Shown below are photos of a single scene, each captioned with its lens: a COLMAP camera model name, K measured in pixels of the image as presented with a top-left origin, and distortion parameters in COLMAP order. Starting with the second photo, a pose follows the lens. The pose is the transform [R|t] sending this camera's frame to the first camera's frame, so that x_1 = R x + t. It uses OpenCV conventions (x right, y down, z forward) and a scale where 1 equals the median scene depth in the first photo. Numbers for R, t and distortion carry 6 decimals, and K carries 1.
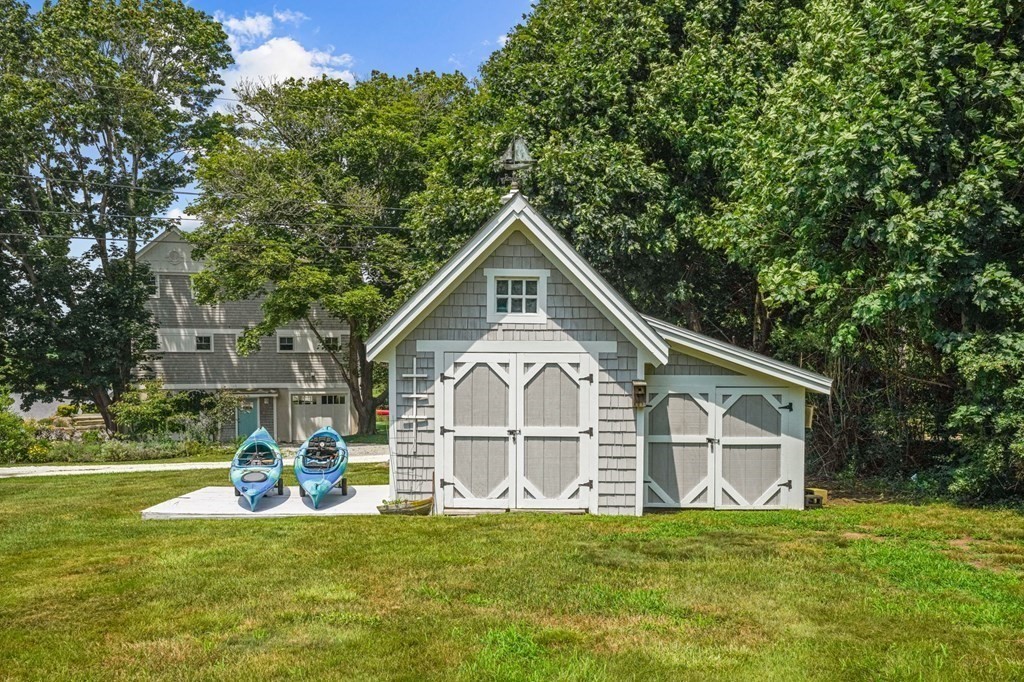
lens RADIAL K [[1012.2, 0, 514.7], [0, 1012.2, 412.4], [0, 0, 1]] dist [0.076444, 0.001985]
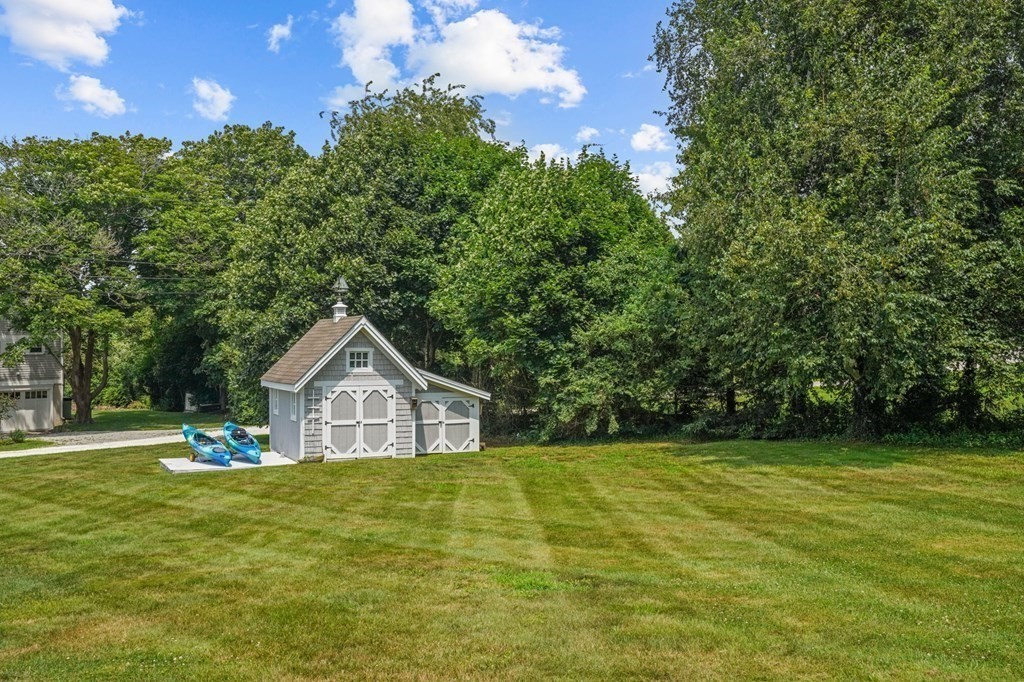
lens RADIAL K [[1035.3, 0, 512.0], [0, 1035.3, 341.0], [0, 0, 1]] dist [0.001298, -0.001179]
pose [[0.916814, -0.010285, 0.399183, -0.583245], [0.026552, 0.999026, -0.035245, -0.067807], [-0.398432, 0.042912, 0.916194, -1.173872]]
